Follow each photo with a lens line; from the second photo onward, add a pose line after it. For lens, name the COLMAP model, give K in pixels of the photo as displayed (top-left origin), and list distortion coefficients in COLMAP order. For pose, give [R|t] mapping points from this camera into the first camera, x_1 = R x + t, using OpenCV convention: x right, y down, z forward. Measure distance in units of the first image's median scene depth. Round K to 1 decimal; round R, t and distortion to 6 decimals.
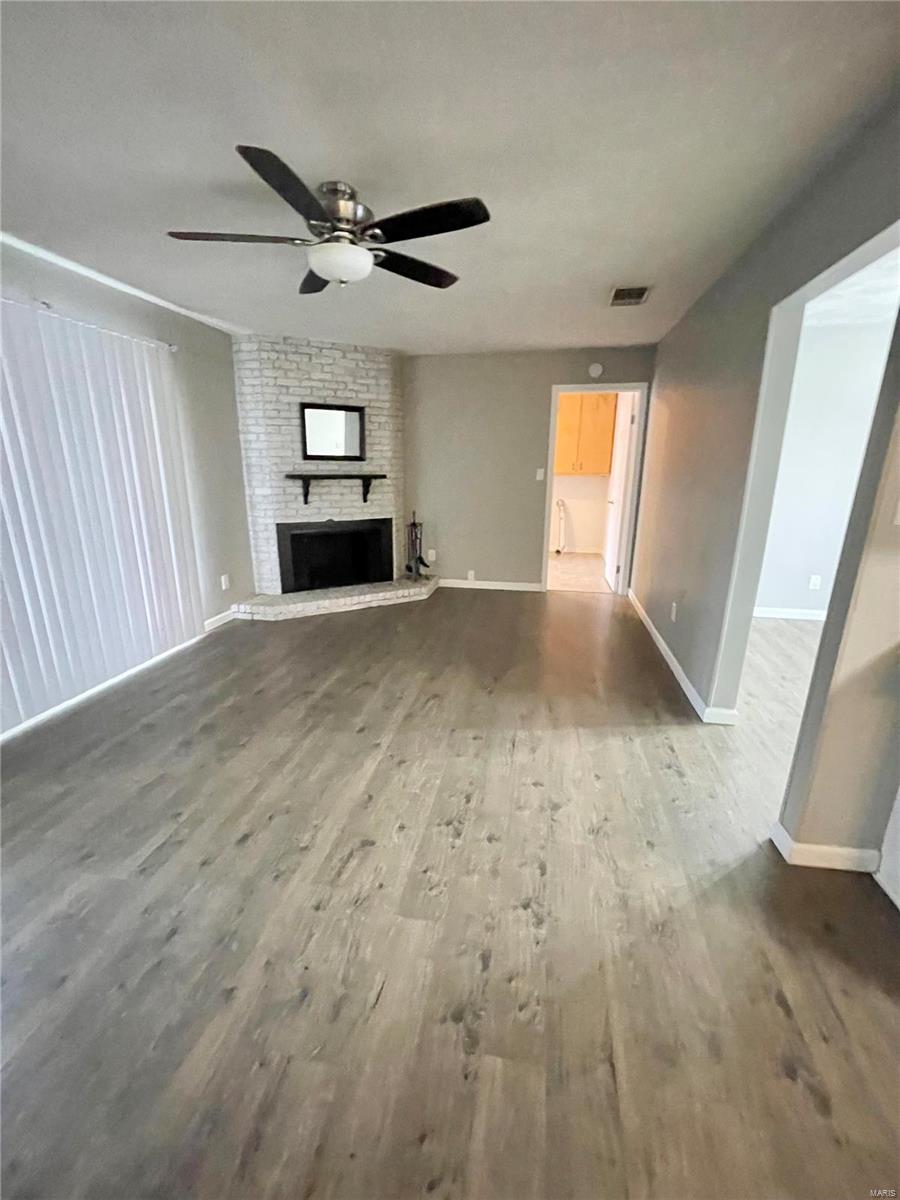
lens RADIAL K [[482.3, 0, 446.5], [0, 482.3, 594.5], [0, 0, 1]] dist [-0.004386, 0.000213]
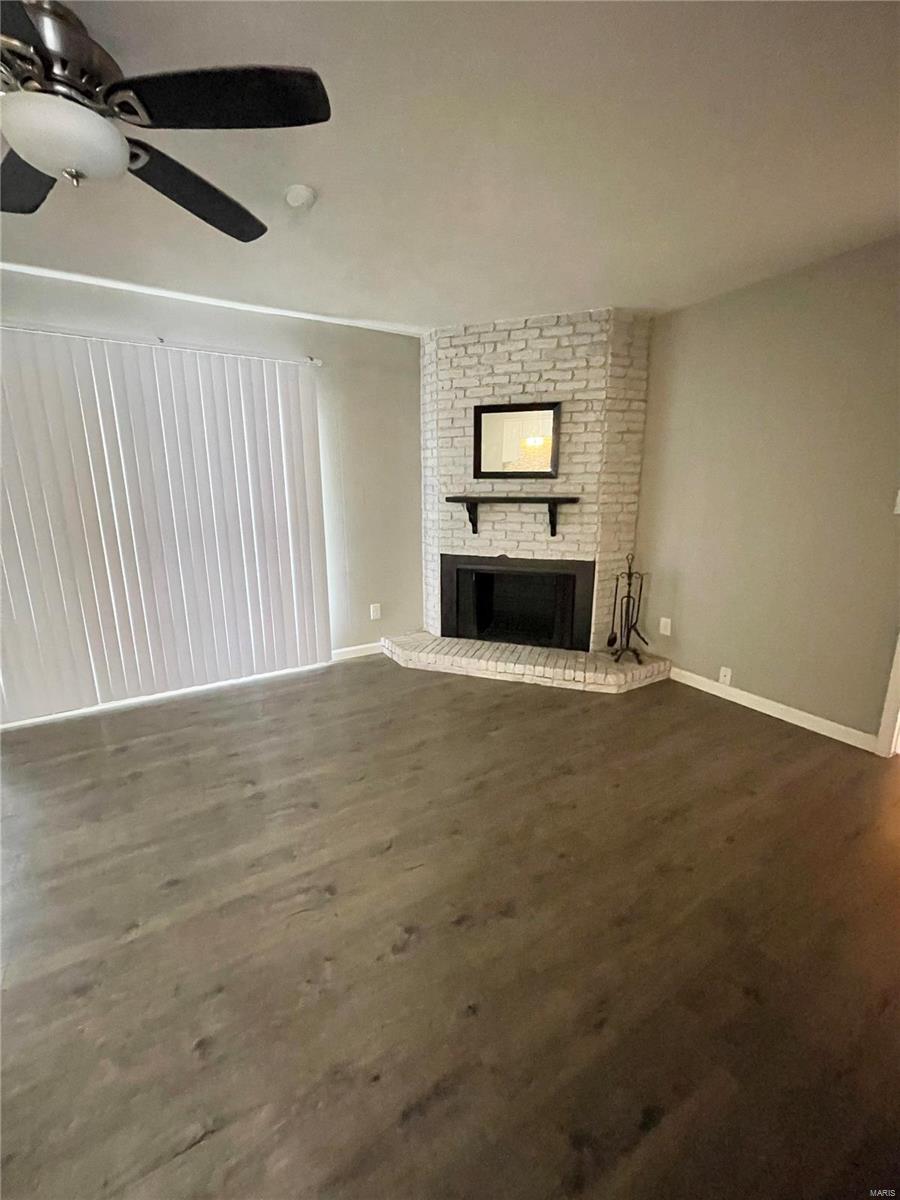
lens RADIAL K [[480.9, 0, 451.6], [0, 480.9, 595.2], [0, 0, 1]] dist [-0.000181, -0.000119]
pose [[0.668515, 0.160459, -0.726182, 0.277491], [-0.188868, 0.981065, 0.042909, -0.114737], [0.719317, 0.108467, 0.686162, 0.441631]]
